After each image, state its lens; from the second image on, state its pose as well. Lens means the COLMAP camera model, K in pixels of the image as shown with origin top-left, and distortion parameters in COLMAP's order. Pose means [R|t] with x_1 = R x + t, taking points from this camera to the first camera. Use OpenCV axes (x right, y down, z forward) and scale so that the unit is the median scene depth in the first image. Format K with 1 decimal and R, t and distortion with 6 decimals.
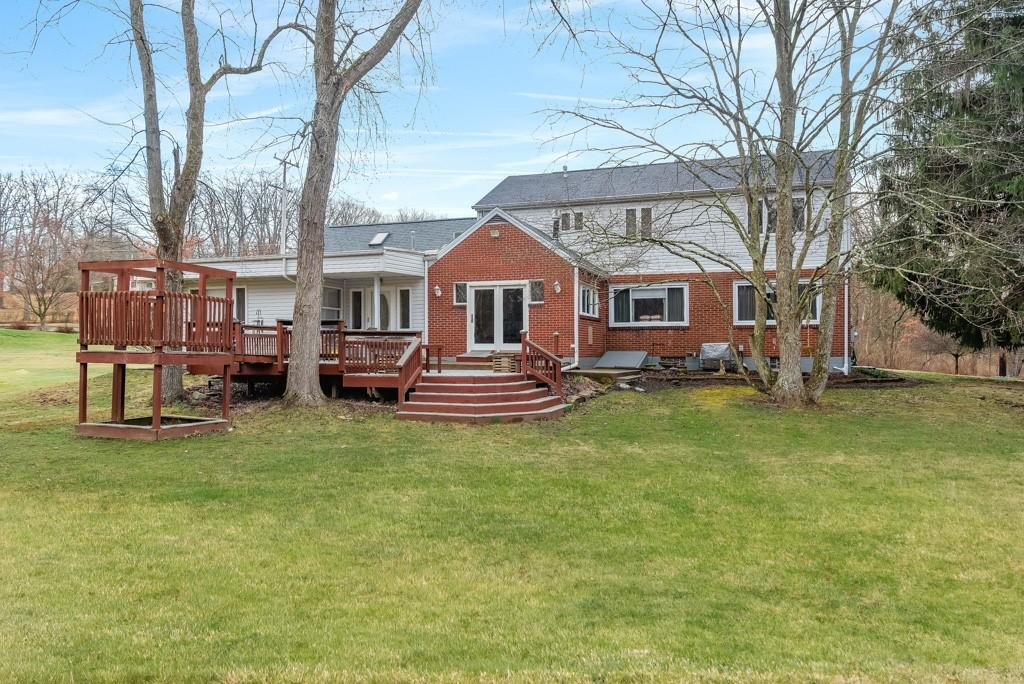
lens RADIAL K [[743.1, 0, 512.2], [0, 743.1, 366.9], [0, 0, 1]] dist [-0.001099, -0.000731]
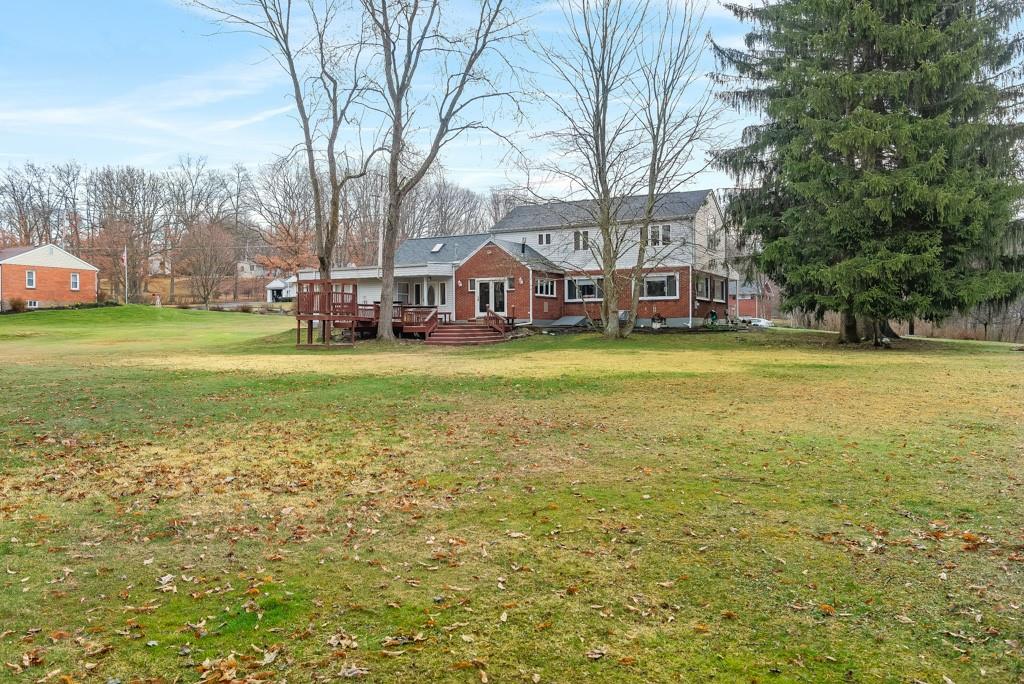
lens RADIAL K [[885.8, 0, 512.0], [0, 885.8, 342.0], [0, 0, 1]] dist [0.003273, 0.000633]
pose [[0.987676, -0.007499, -0.156332, 0.373205], [0.006160, 0.999940, -0.009045, 0.061900], [0.156391, 0.007970, 0.987663, -1.142938]]
